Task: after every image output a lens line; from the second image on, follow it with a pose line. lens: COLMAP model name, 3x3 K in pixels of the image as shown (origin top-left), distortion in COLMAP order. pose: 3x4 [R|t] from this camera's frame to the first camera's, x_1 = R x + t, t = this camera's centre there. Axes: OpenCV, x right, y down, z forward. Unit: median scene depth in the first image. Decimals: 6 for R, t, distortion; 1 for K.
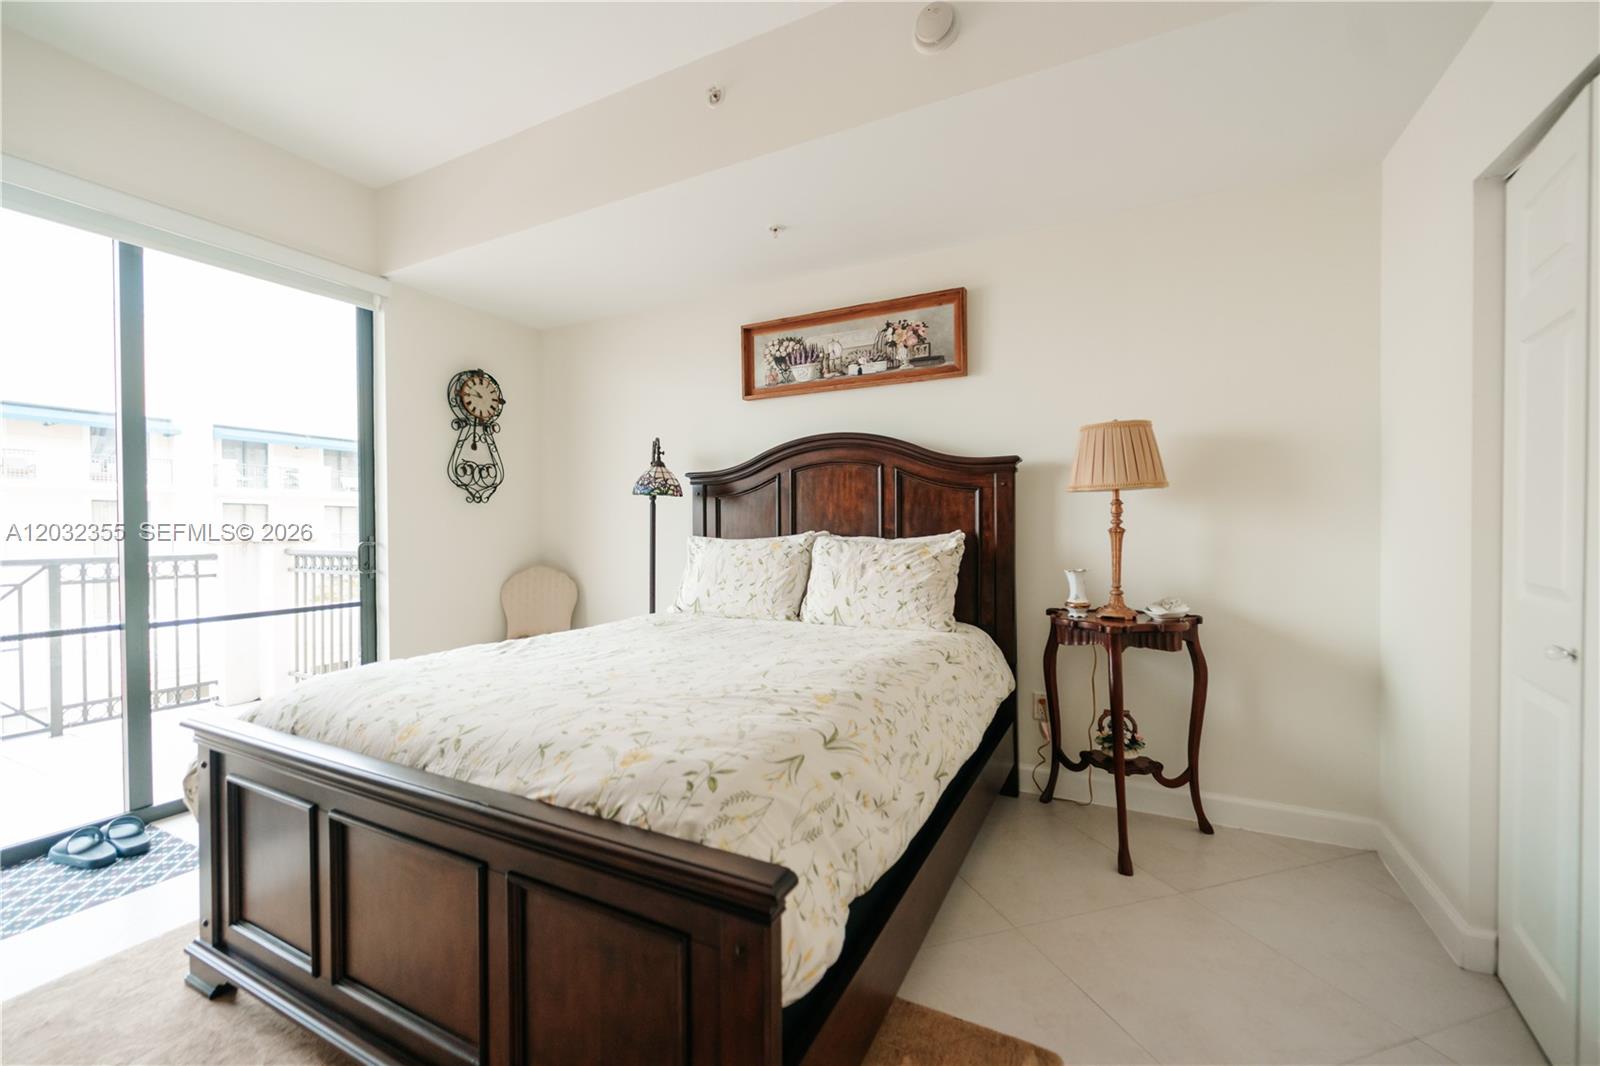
lens RADIAL K [[655.0, 0, 787.9], [0, 655.0, 534.9], [0, 0, 1]] dist [-0.003443, -0.000018]
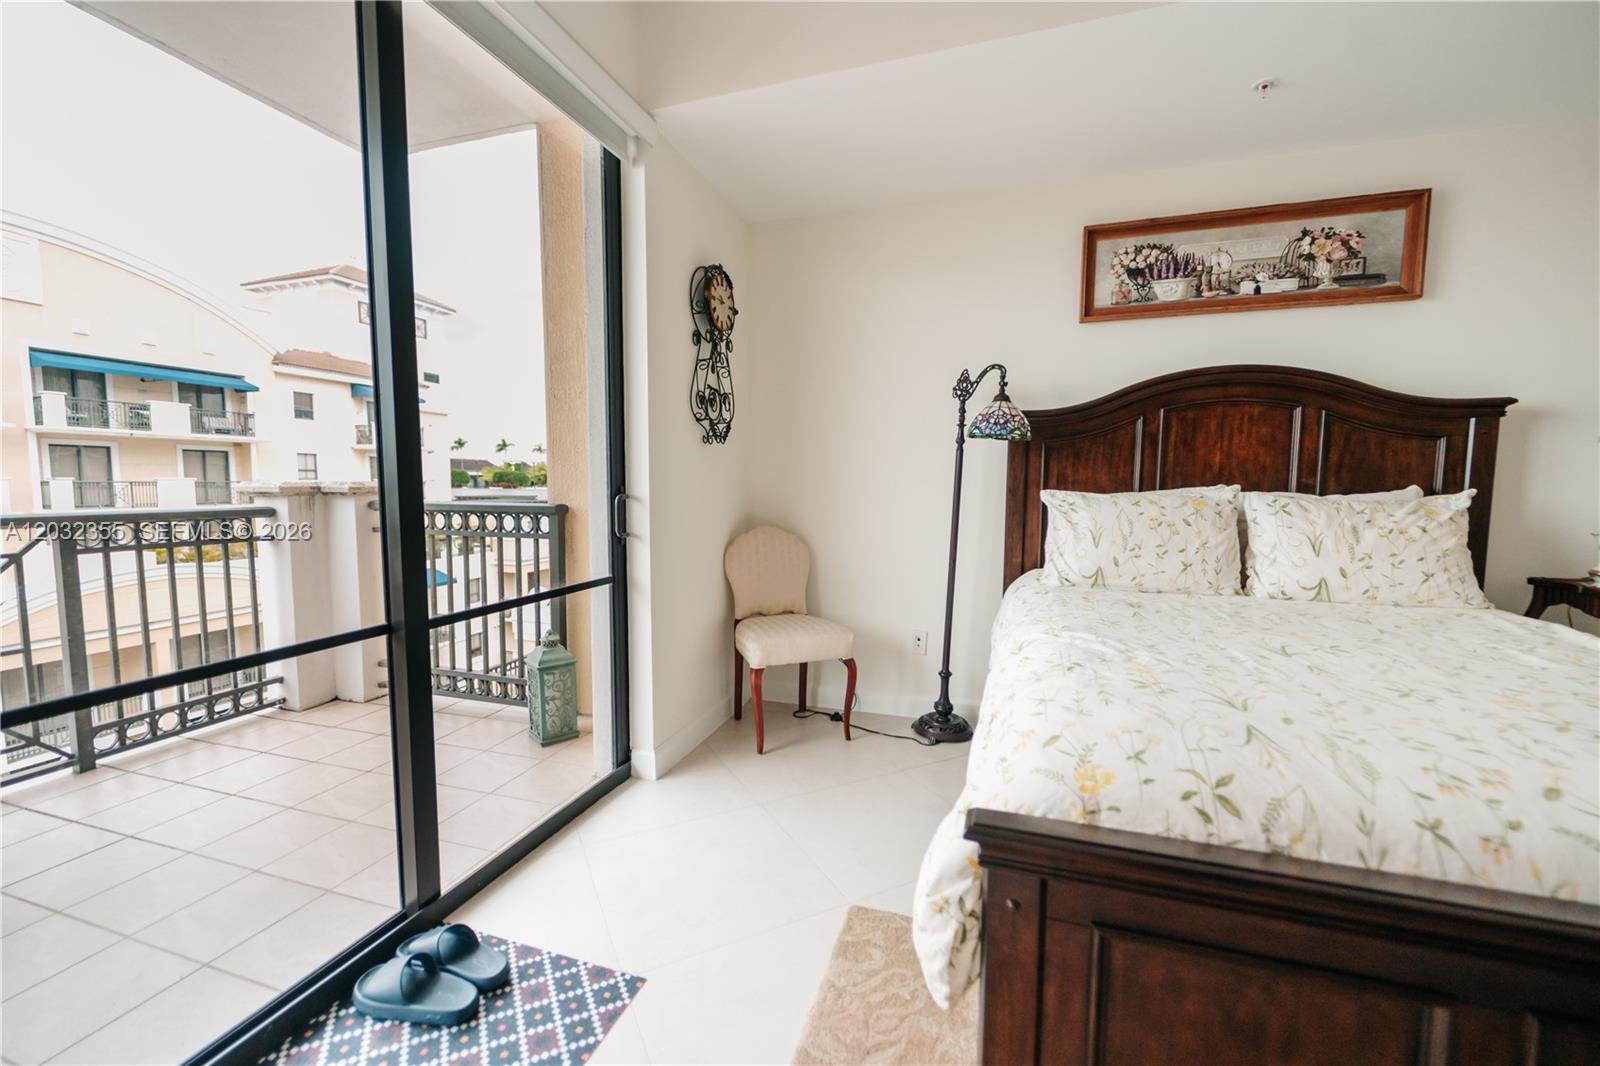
lens RADIAL K [[653.5, 0, 793.3], [0, 653.5, 537.4], [0, 0, 1]] dist [-0.000920, -0.000659]
pose [[0.987608, -0.003848, 0.156891, -0.580426], [-0.007874, 0.997225, 0.074027, 0.003069], [-0.156740, -0.074345, 0.984838, 0.257174]]
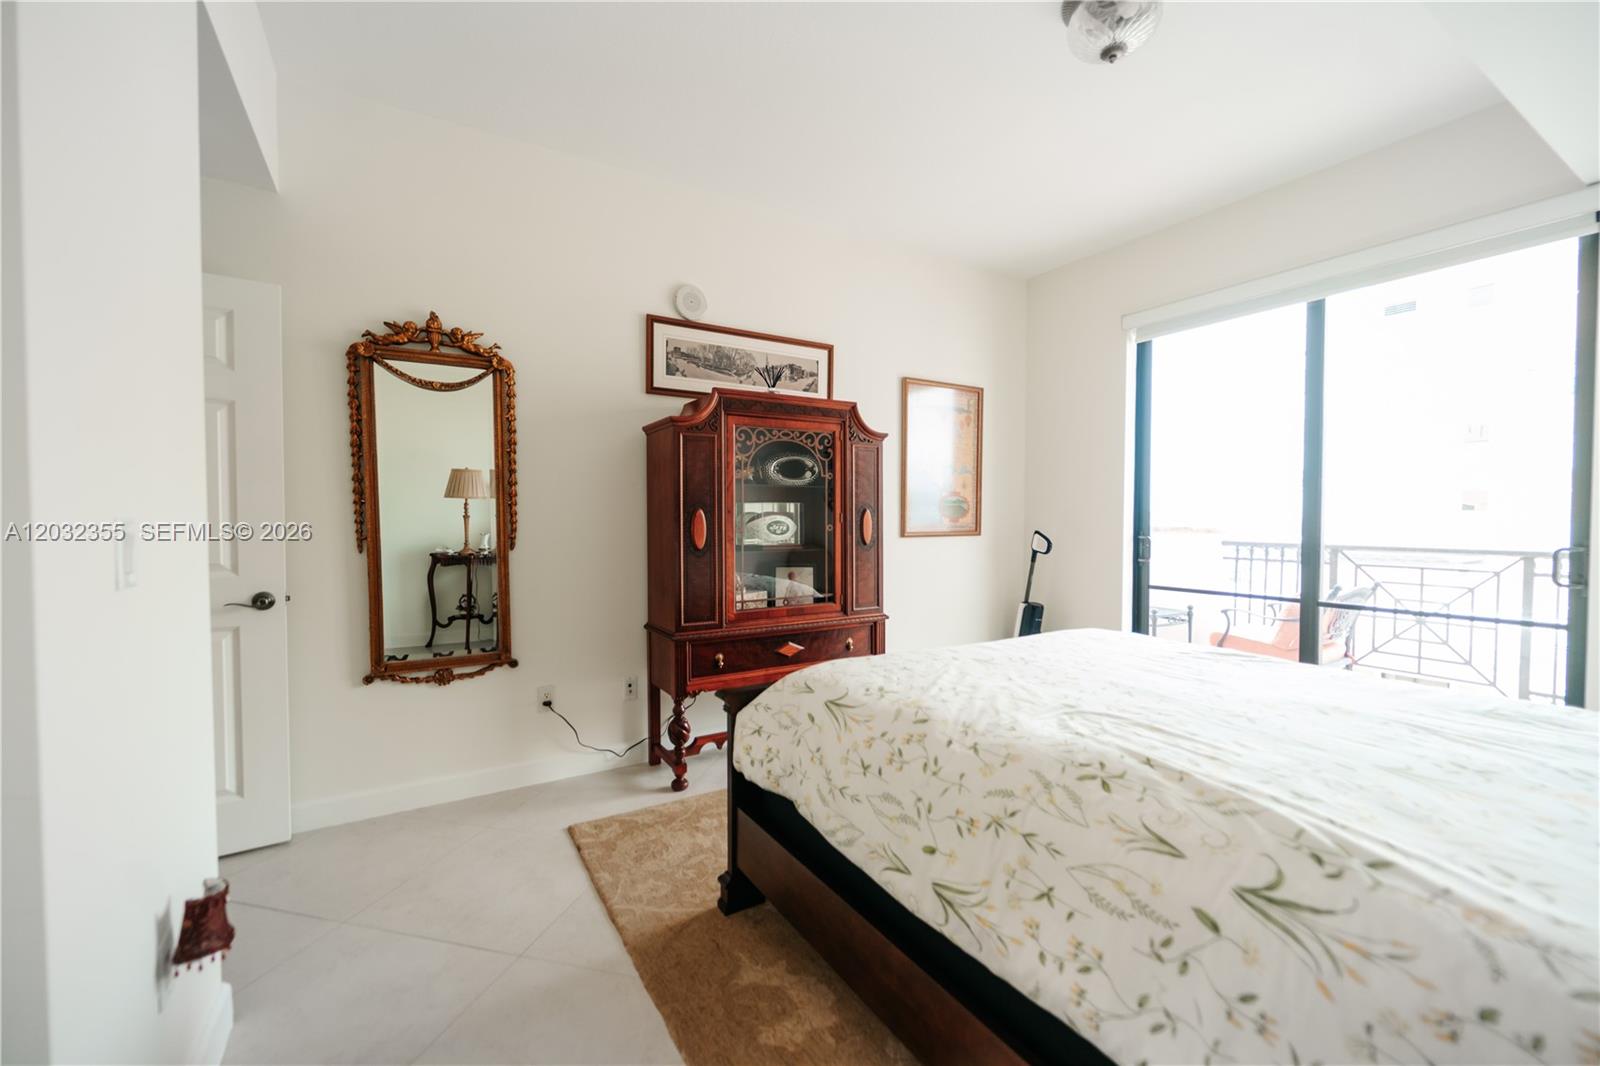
lens RADIAL K [[659.6, 0, 810.0], [0, 659.6, 533.3], [0, 0, 1]] dist [-0.001613, -0.000403]
pose [[-0.515205, 0.024552, -0.856715, 0.470993], [-0.007477, 0.999423, 0.033138, -0.023788], [0.857034, 0.023478, -0.514724, 0.653195]]
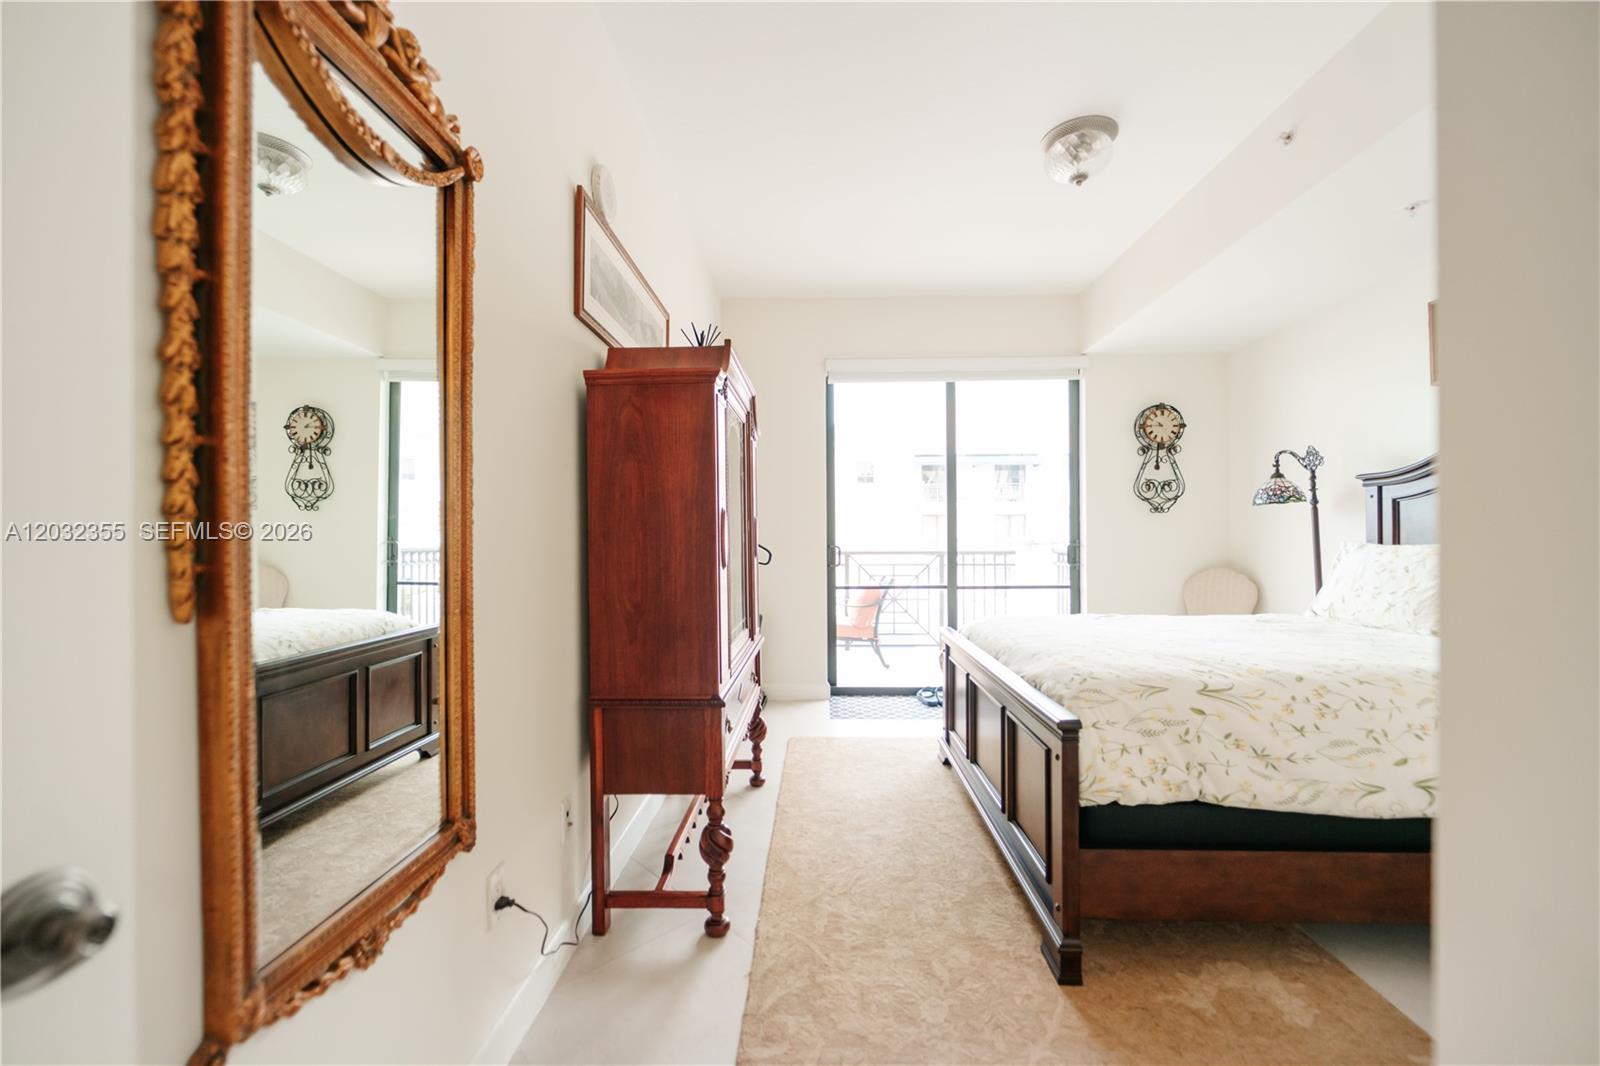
lens RADIAL K [[636.6, 0, 802.8], [0, 636.6, 536.5], [0, 0, 1]] dist [-0.003234, -0.000705]
pose [[0.435932, 0.001457, -0.899978, 0.350389], [-0.005061, 0.999987, -0.000832, -0.000409], [0.899965, 0.004918, 0.435934, -0.133601]]
